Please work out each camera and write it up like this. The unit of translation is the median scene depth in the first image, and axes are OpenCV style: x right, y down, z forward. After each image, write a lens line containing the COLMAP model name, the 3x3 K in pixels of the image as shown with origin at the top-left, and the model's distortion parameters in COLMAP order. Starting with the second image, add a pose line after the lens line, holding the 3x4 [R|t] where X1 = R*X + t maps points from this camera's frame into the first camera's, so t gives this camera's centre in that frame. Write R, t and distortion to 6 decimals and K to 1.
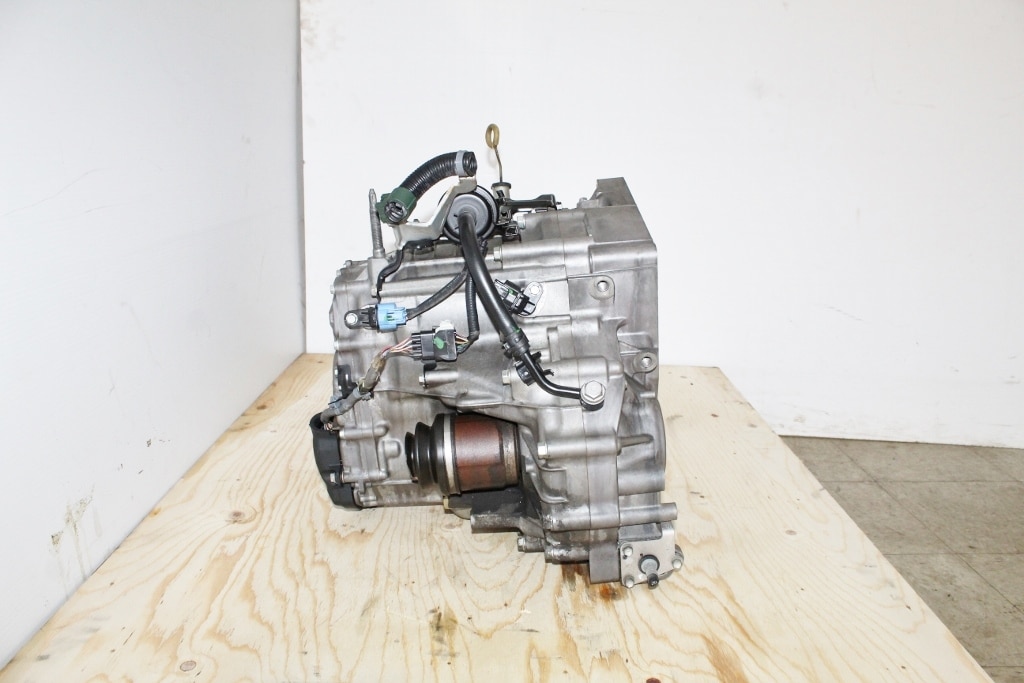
lens RADIAL K [[849.7, 0, 520.9], [0, 849.7, 350.5], [0, 0, 1]] dist [-0.156803, 0.128890]
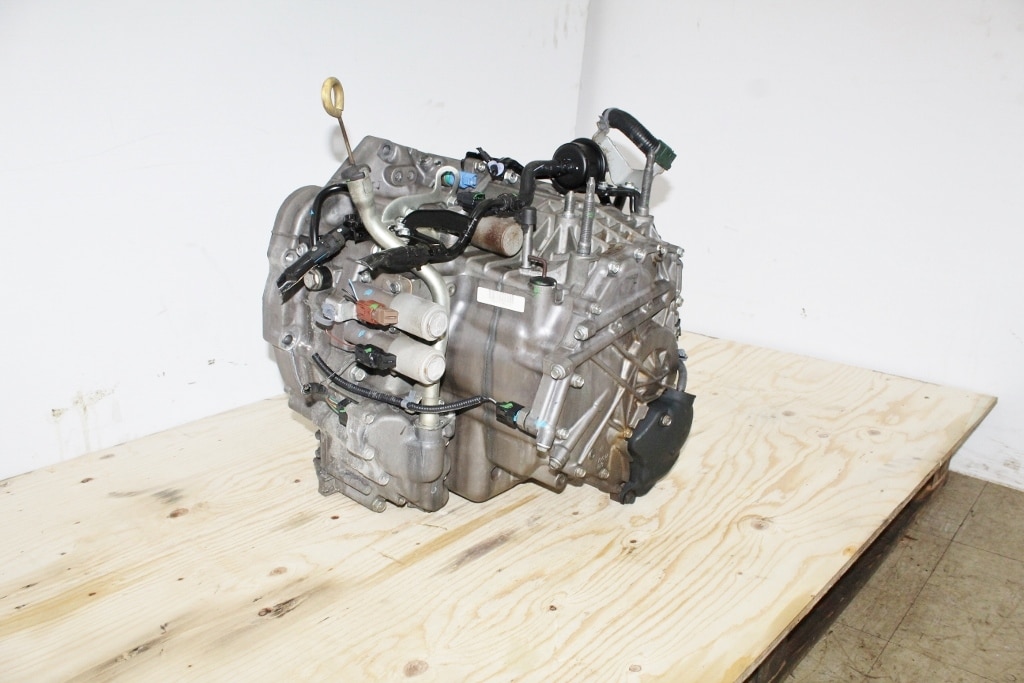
lens RADIAL K [[849.7, 0, 513.4], [0, 849.7, 343.7], [0, 0, 1]] dist [-0.156803, 0.128890]
pose [[-0.740318, -0.217900, 0.635963, -0.781277], [0.146668, 0.870870, 0.469121, -0.506861], [-0.656062, 0.440574, -0.612762, 1.896737]]
